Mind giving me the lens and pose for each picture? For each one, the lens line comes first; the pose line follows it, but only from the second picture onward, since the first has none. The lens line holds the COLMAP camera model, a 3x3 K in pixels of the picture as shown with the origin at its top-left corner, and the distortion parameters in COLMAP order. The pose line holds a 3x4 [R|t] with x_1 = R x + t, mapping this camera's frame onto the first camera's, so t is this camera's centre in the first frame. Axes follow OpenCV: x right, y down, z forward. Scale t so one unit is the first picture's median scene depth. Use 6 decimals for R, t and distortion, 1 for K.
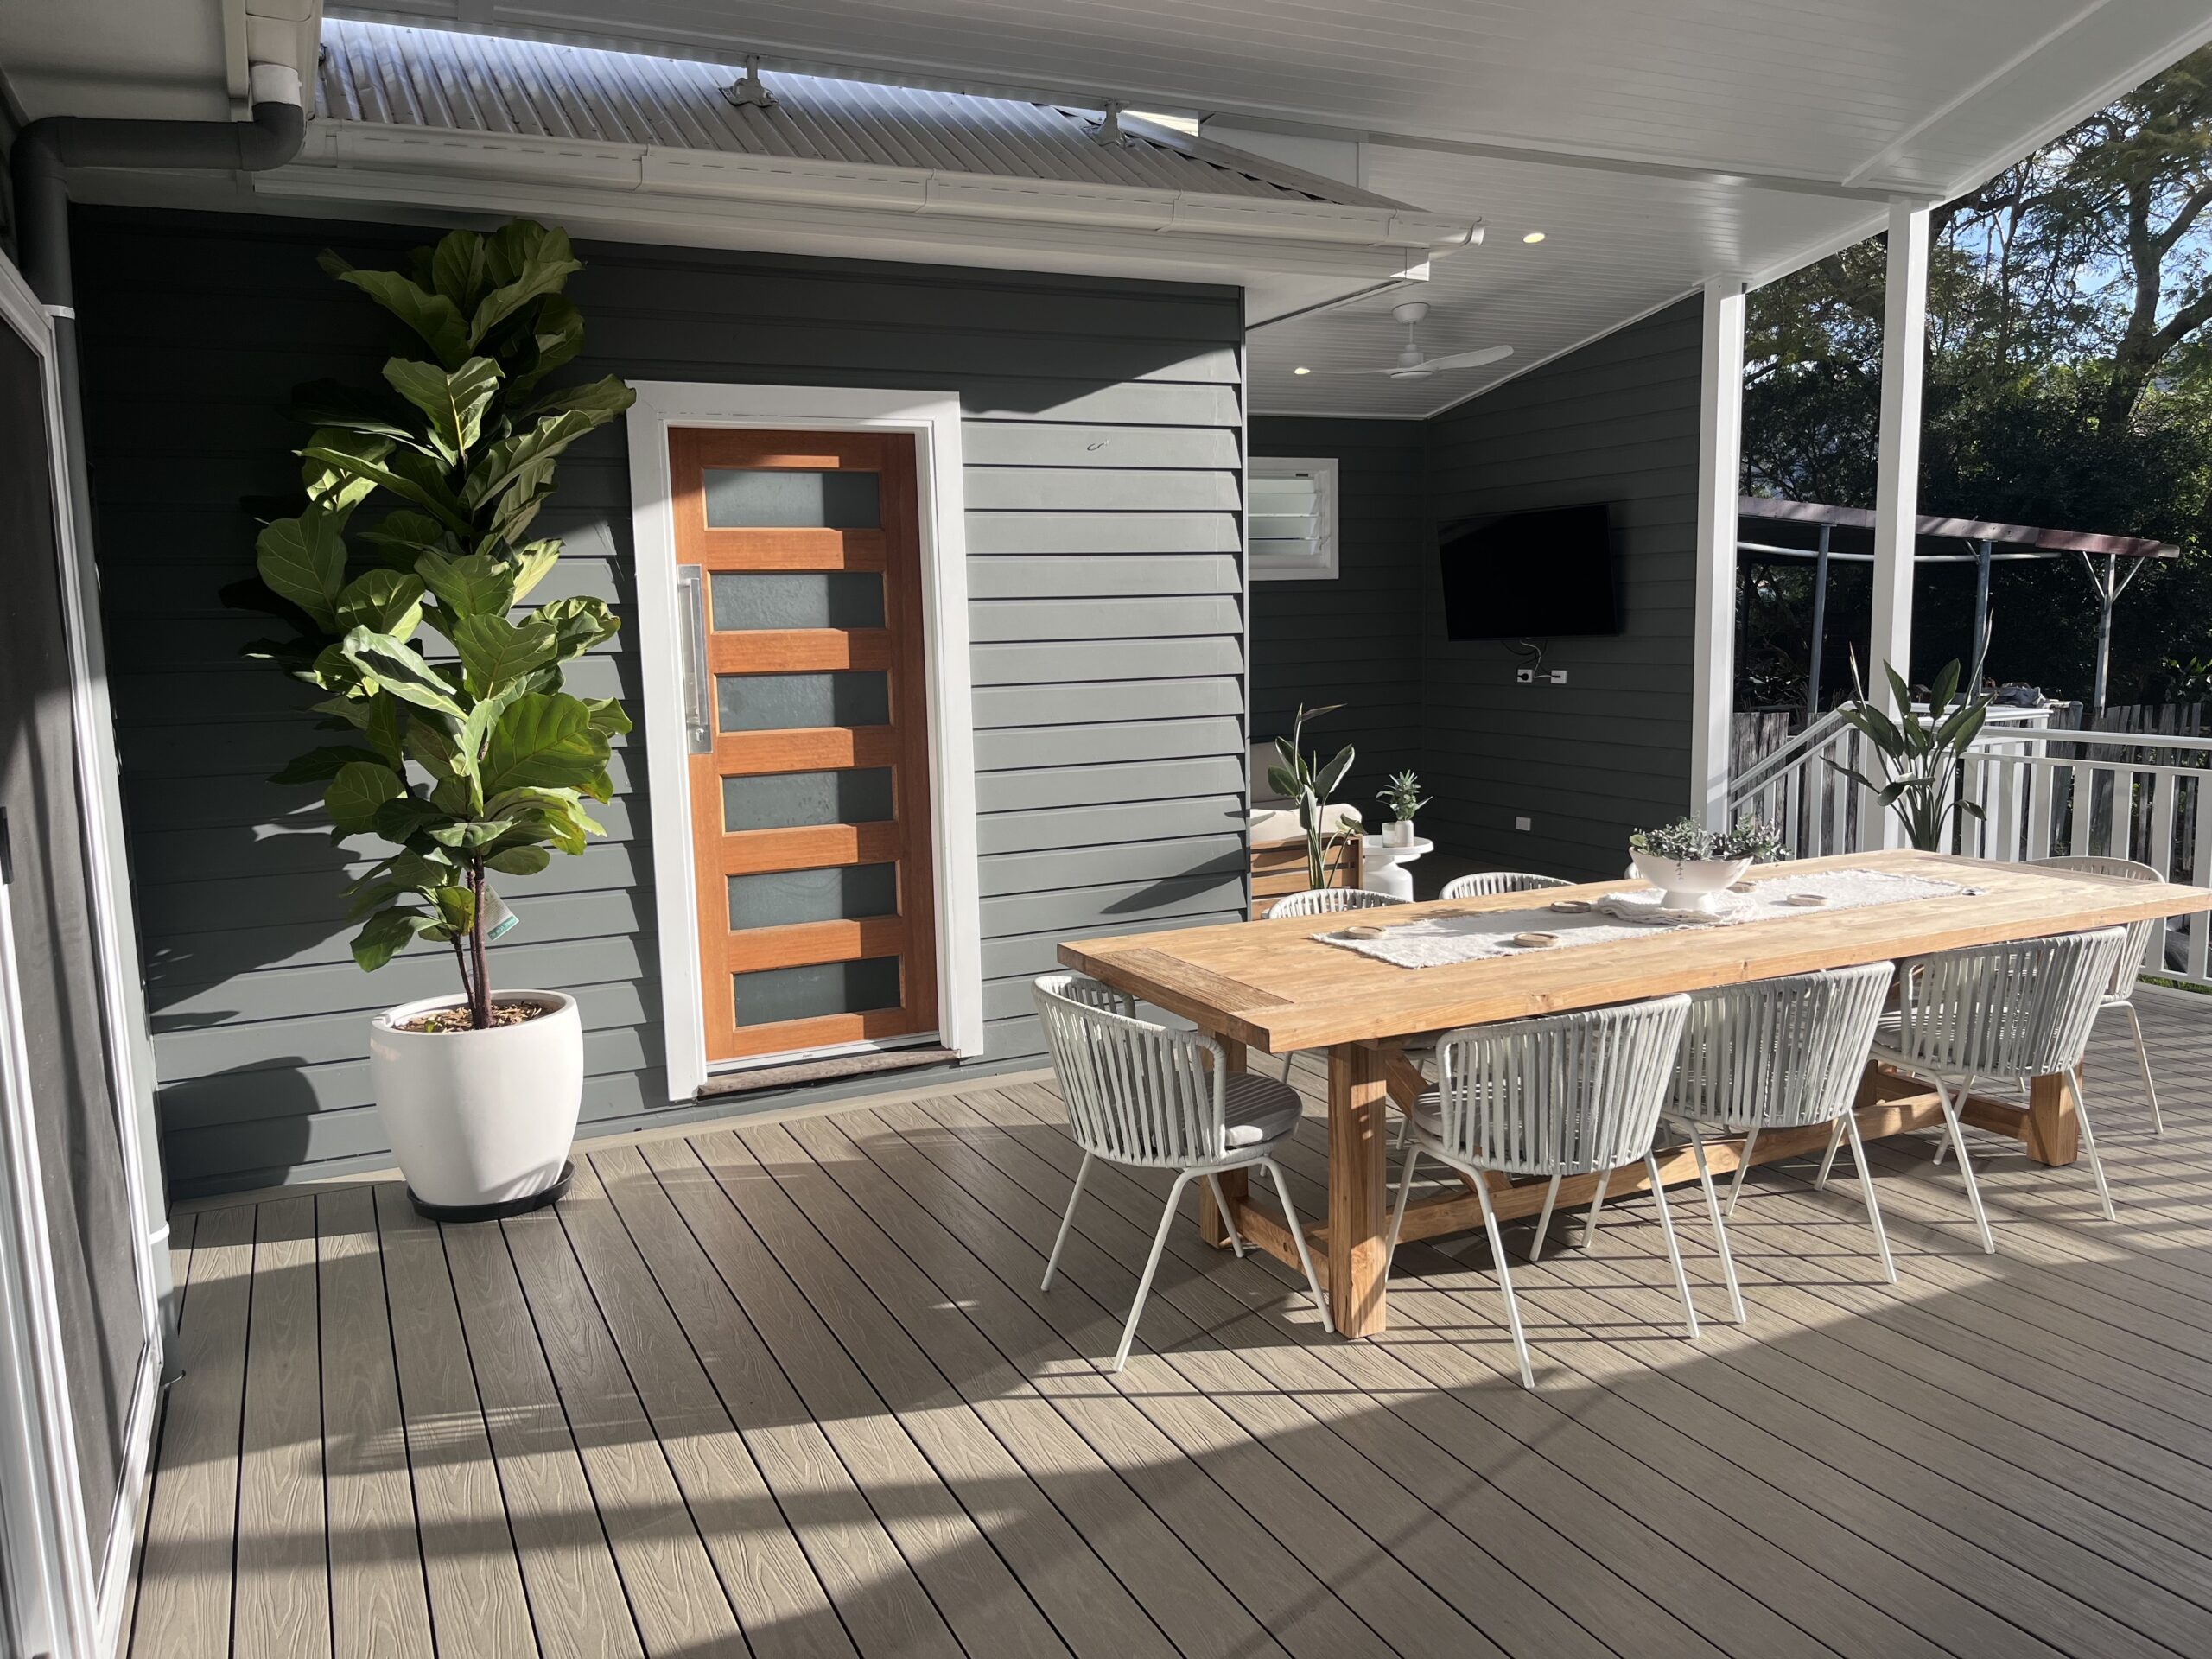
lens RADIAL K [[1653.2, 0, 1109.9], [0, 1653.2, 835.2], [0, 0, 1]] dist [0.044474, -0.061613]
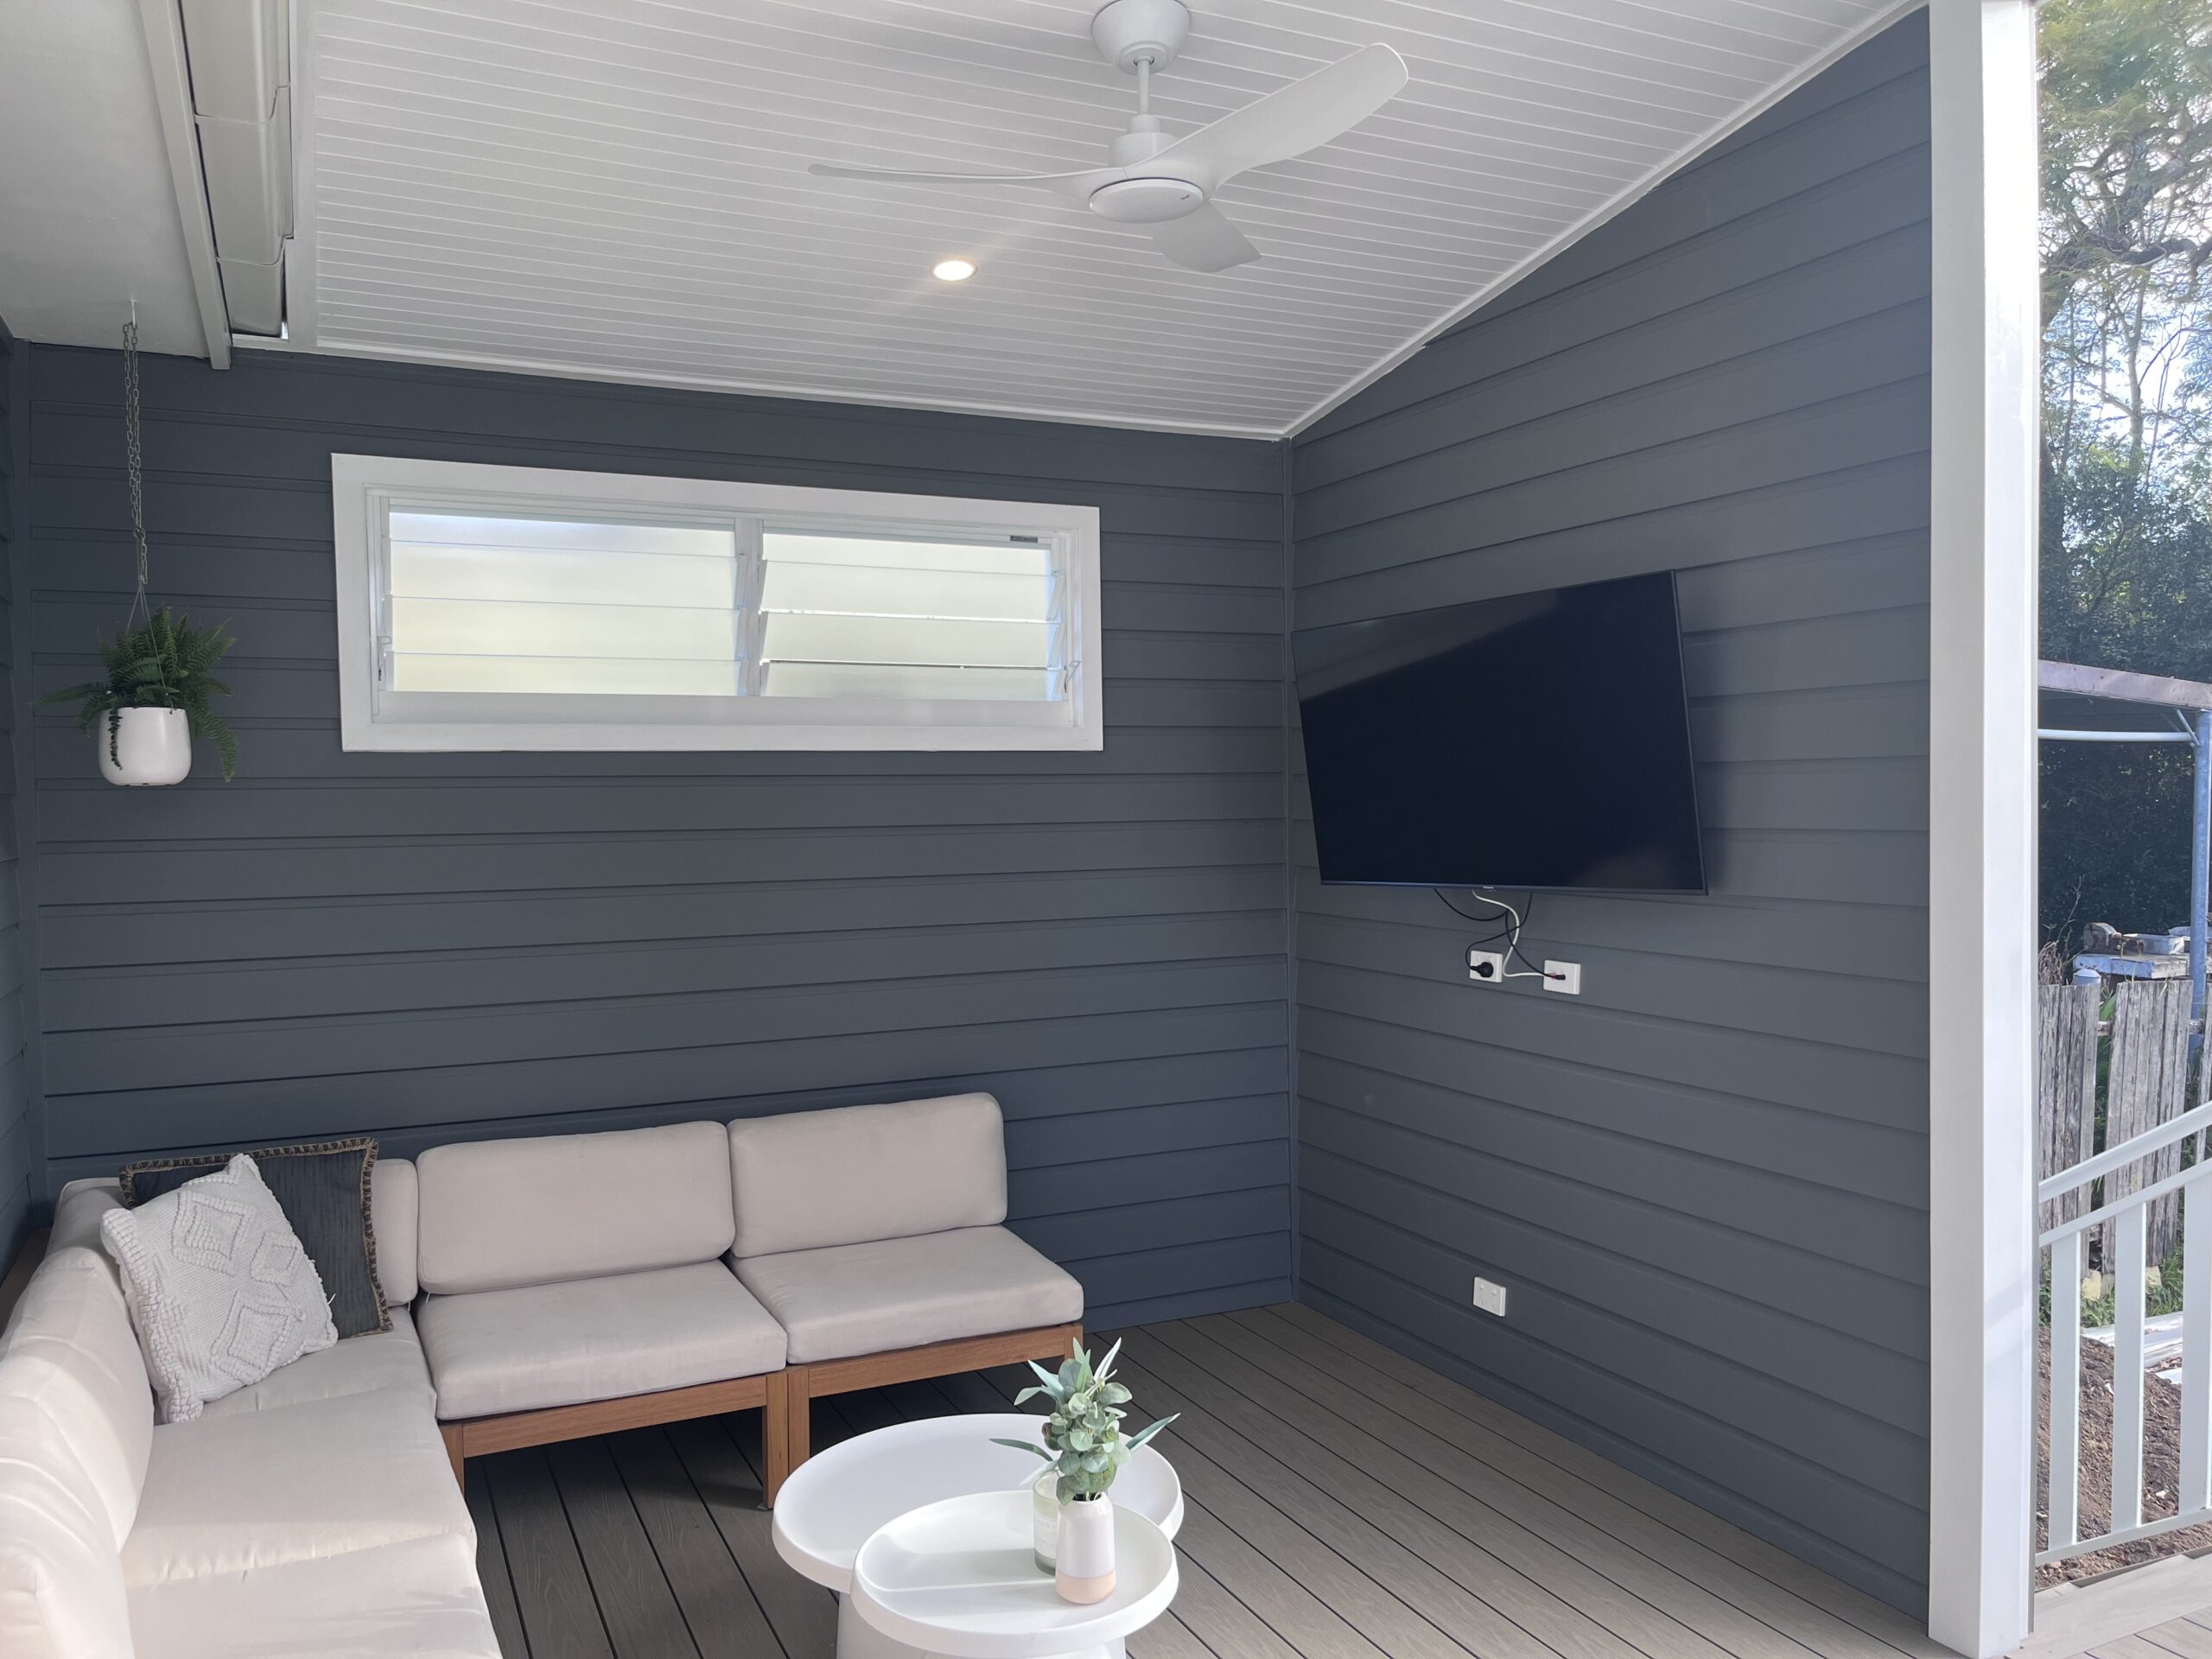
lens RADIAL K [[1653.2, 0, 1095.3], [0, 1653.2, 845.0], [0, 0, 1]] dist [0.044474, -0.061613]
pose [[0.999985, 0.003610, 0.004164, 0.141417], [-0.003204, 0.995600, -0.093654, -0.085489], [-0.004484, 0.093639, 0.995596, 0.545435]]
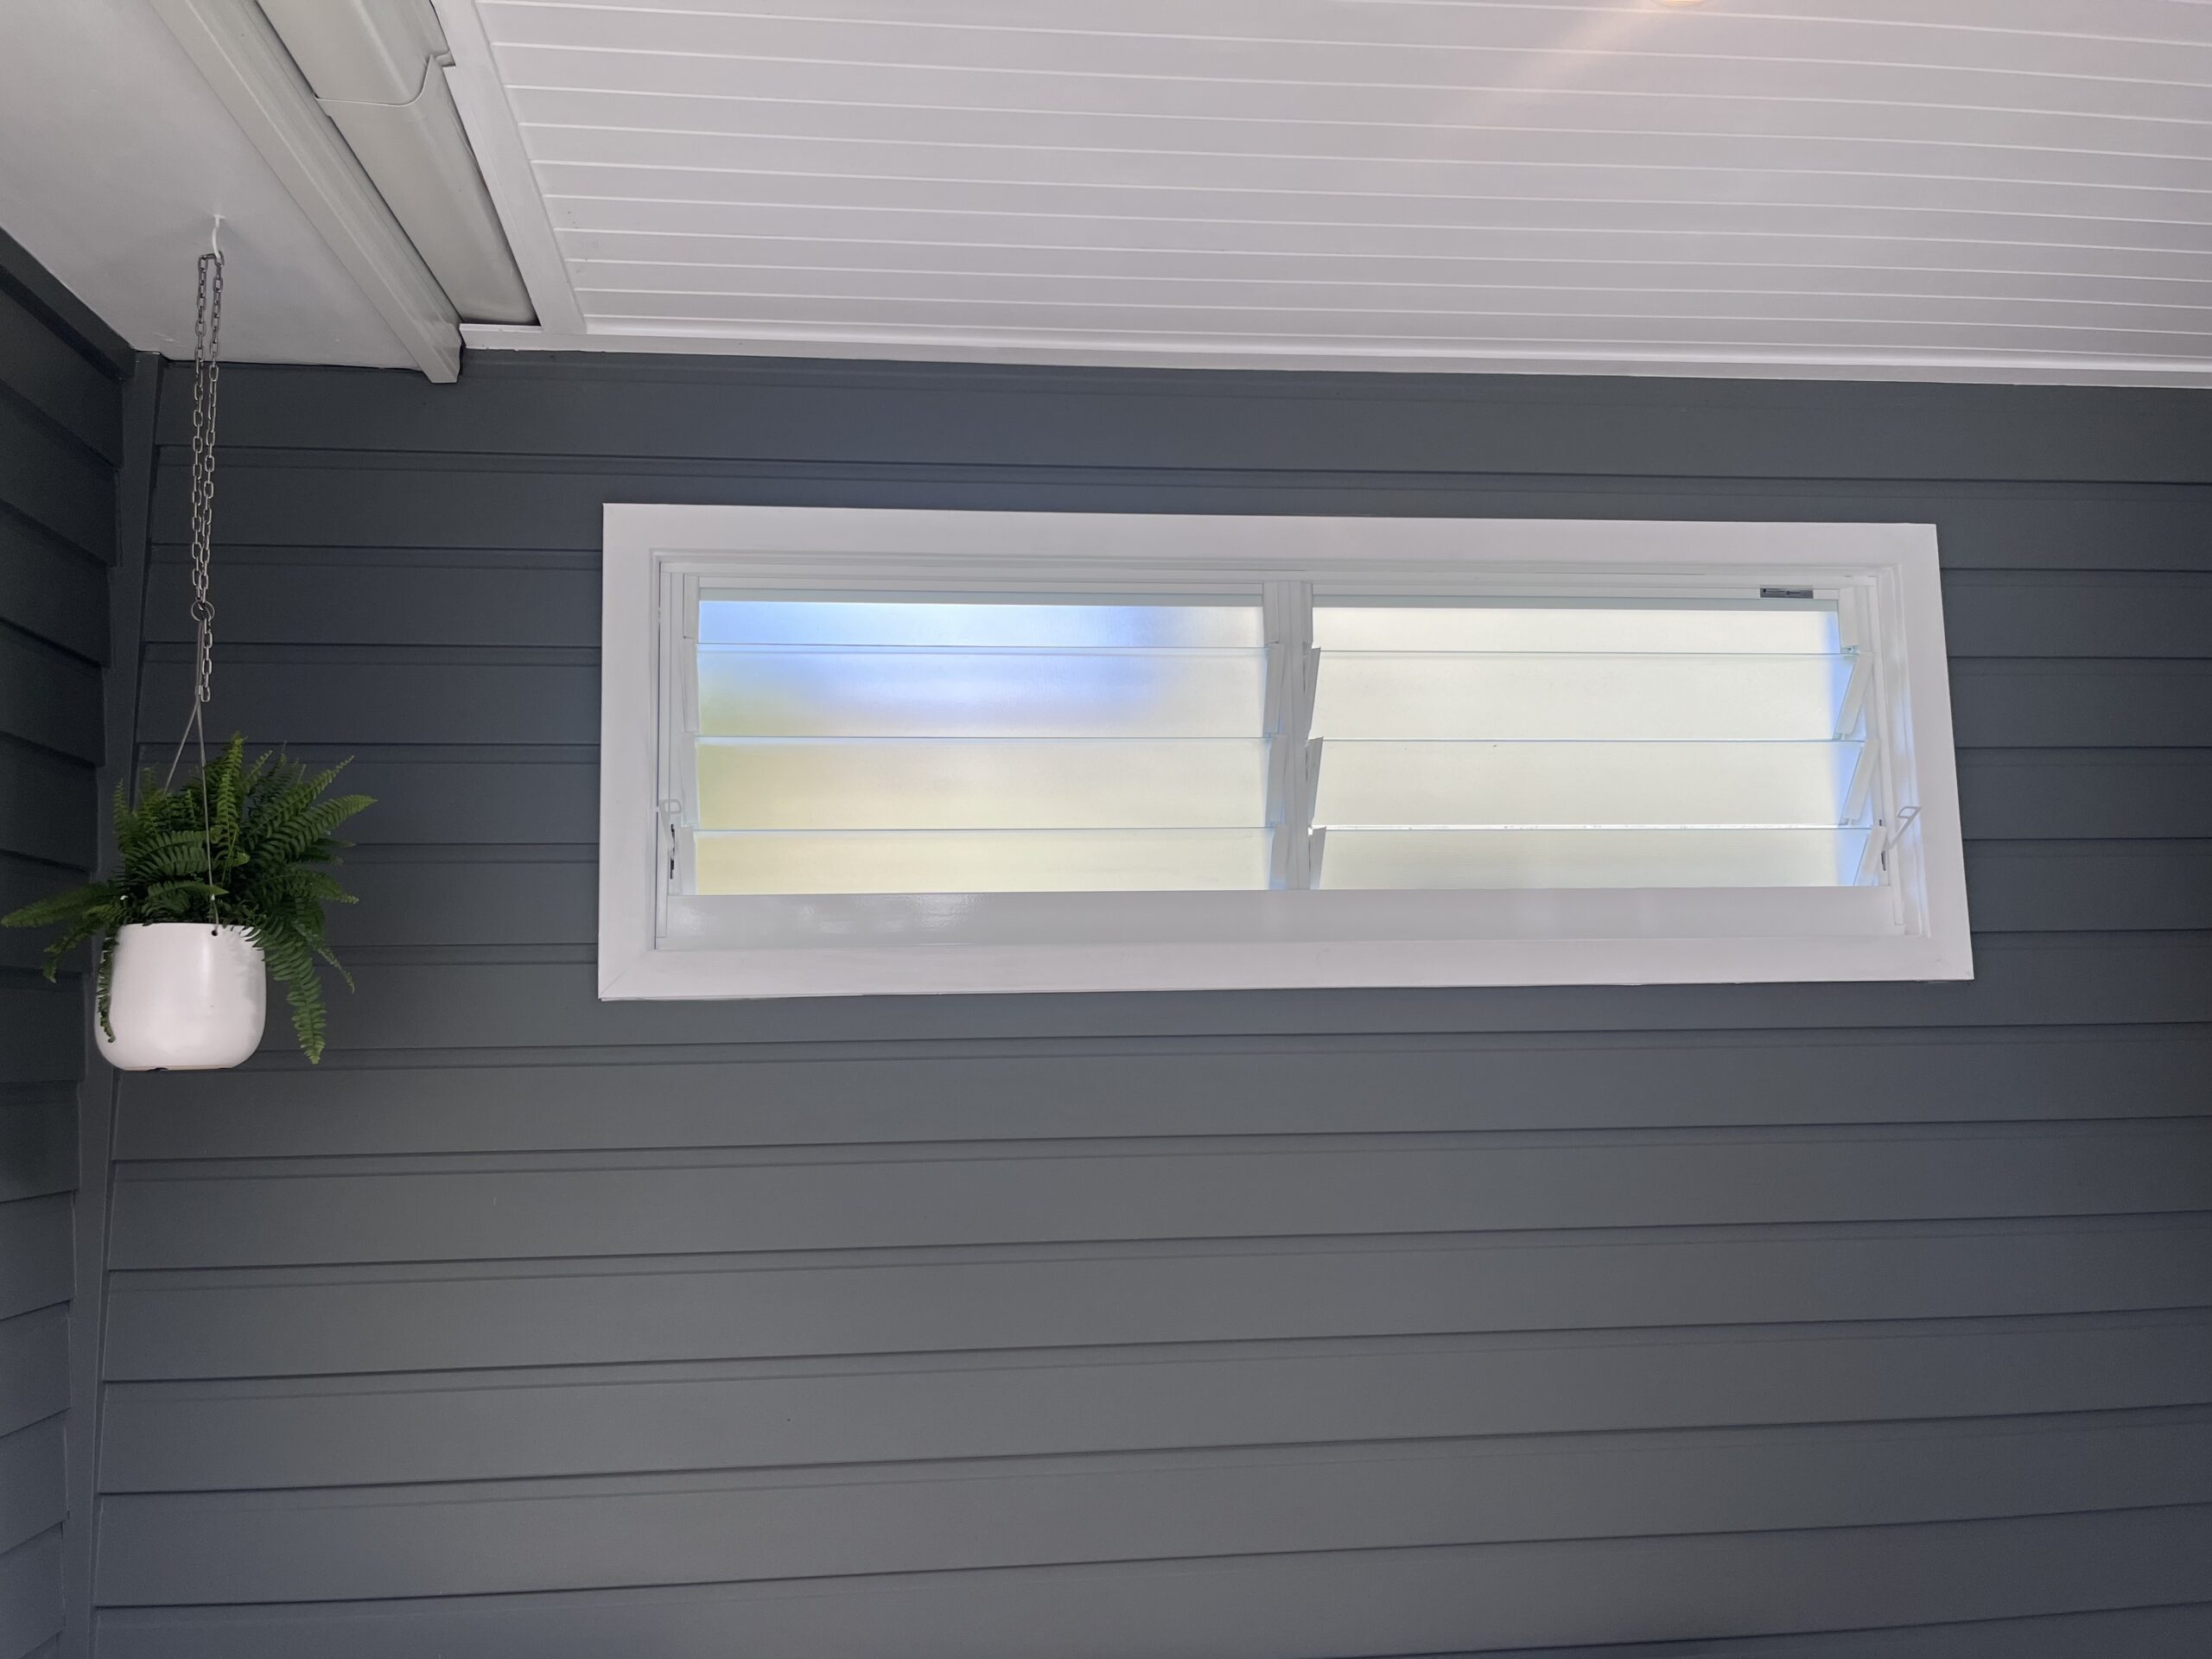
lens RADIAL K [[1653.2, 0, 1089.8], [0, 1653.2, 845.2], [0, 0, 1]] dist [0.044474, -0.061613]
pose [[0.945011, -0.037078, -0.324931, 0.099694], [-0.039709, 0.973192, -0.226538, -0.118005], [0.324620, 0.226984, 0.918205, 0.760203]]
